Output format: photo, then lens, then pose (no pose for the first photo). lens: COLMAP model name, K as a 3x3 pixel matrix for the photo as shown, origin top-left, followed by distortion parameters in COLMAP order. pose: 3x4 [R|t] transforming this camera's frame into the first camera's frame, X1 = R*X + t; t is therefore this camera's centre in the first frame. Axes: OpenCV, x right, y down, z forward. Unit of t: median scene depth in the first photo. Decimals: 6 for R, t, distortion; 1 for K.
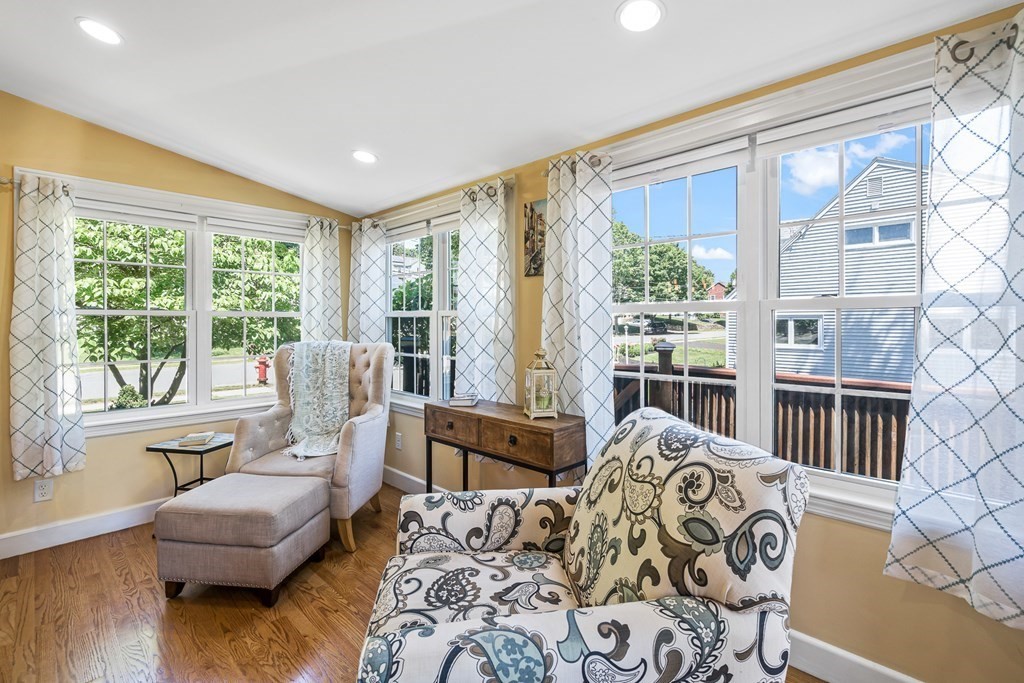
lens RADIAL K [[470.2, 0, 511.5], [0, 470.2, 322.7], [0, 0, 1]] dist [0.000103, 0.000315]
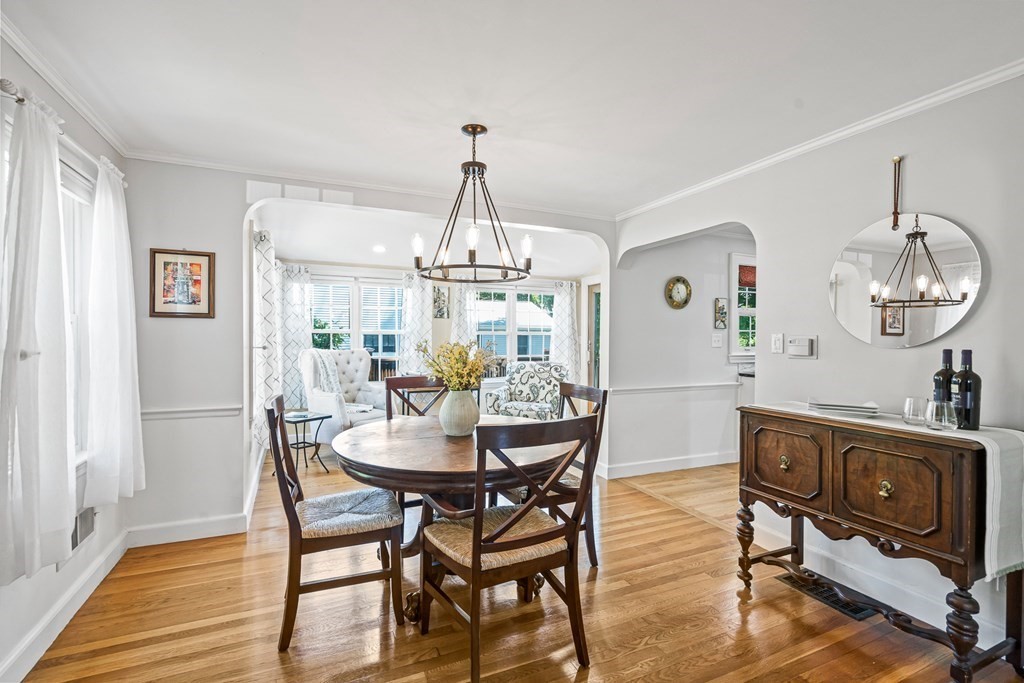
lens RADIAL K [[468.7, 0, 505.2], [0, 468.7, 337.4], [0, 0, 1]] dist [-0.001785, 0.001516]
pose [[0.367642, 0.001752, 0.929966, -2.035057], [-0.005063, 0.999987, 0.000118, -0.004730], [-0.929954, -0.004752, 0.367646, -0.174239]]
